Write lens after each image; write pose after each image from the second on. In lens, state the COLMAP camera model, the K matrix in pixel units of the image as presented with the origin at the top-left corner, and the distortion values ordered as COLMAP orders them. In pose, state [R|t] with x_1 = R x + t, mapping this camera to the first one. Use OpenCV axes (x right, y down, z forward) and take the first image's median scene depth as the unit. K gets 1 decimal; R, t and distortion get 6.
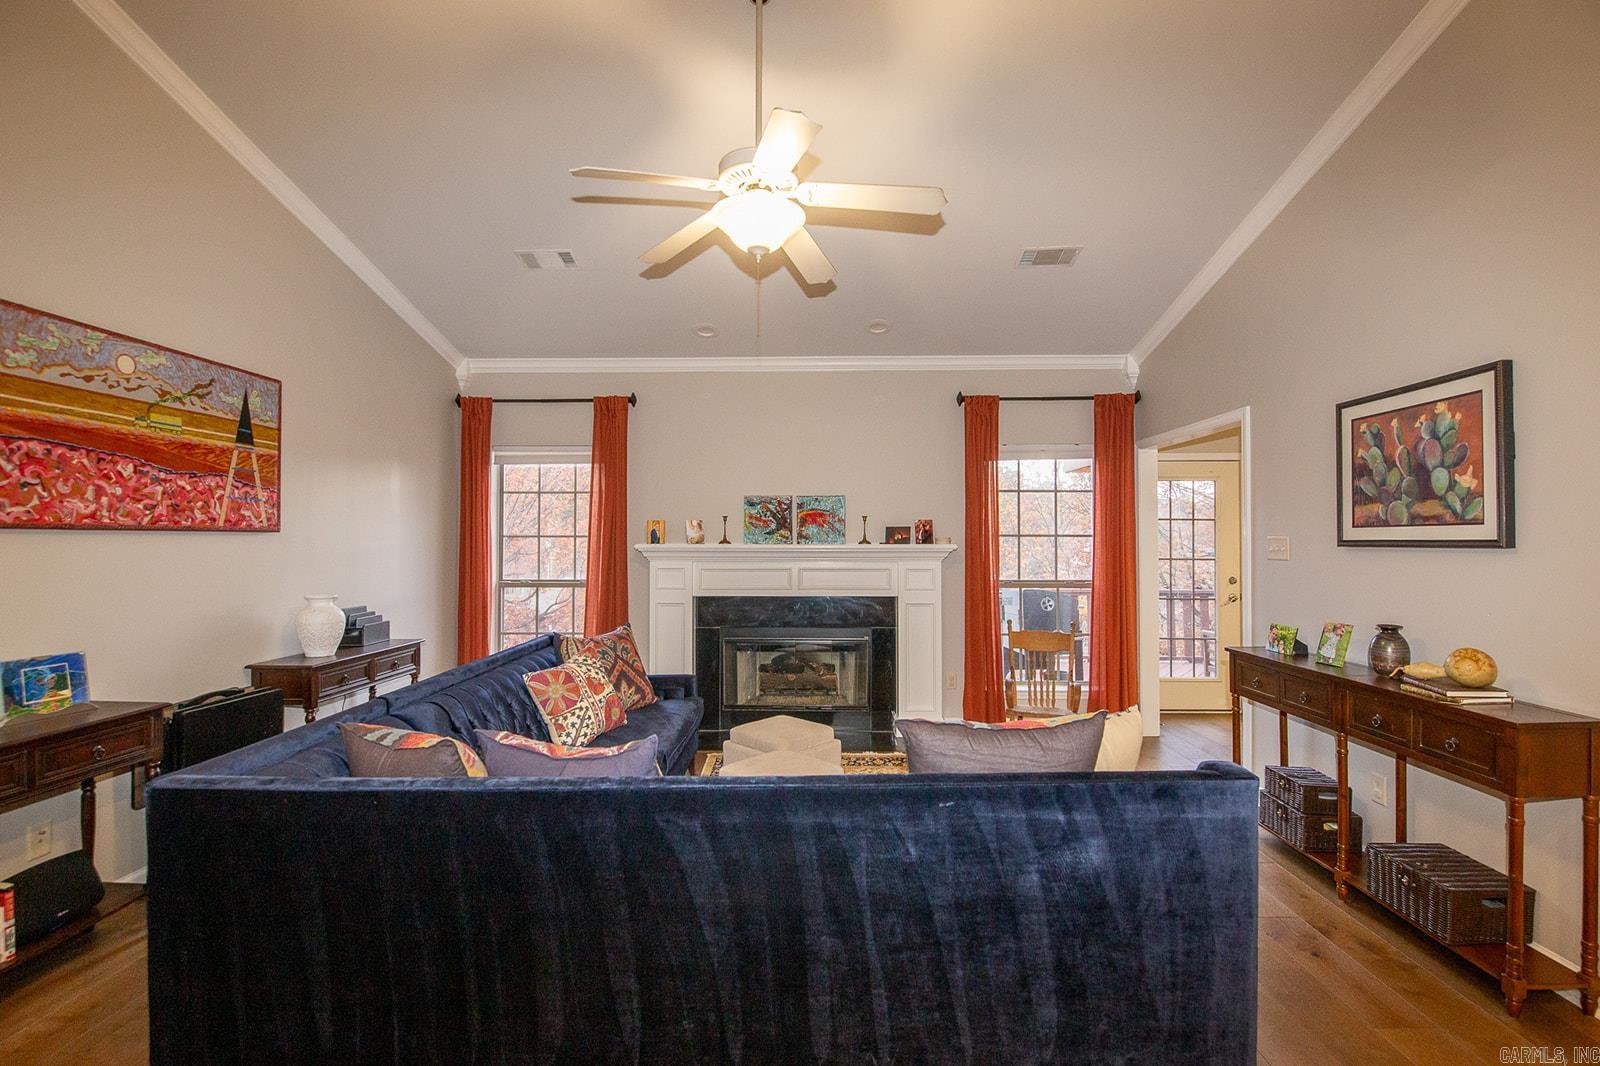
lens RADIAL K [[710.9, 0, 799.9], [0, 710.9, 533.4], [0, 0, 1]] dist [-0.003253, -0.000398]
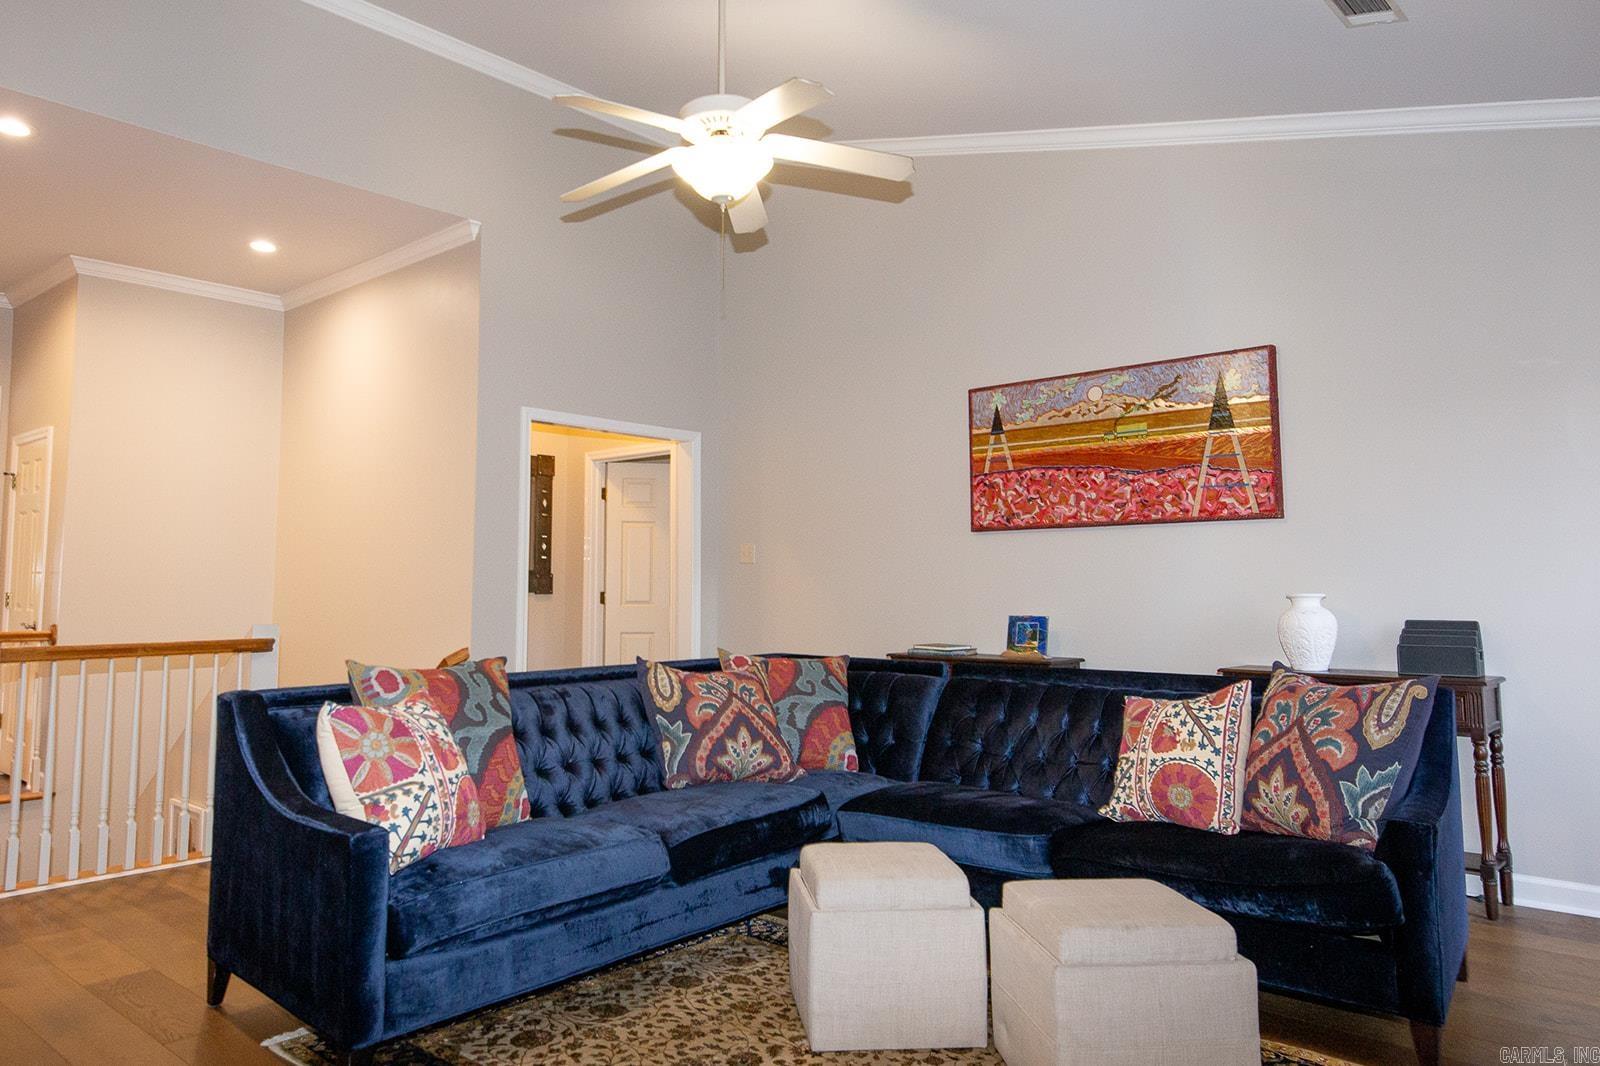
lens RADIAL K [[1057.2, 0, 797.1], [0, 1057.2, 527.2], [0, 0, 1]] dist [0.002599, 0.000585]
pose [[-0.611089, -0.045423, -0.790258, 0.783227], [0.012174, 0.997695, -0.066760, 0.107739], [0.791469, -0.050417, -0.609127, 1.609025]]
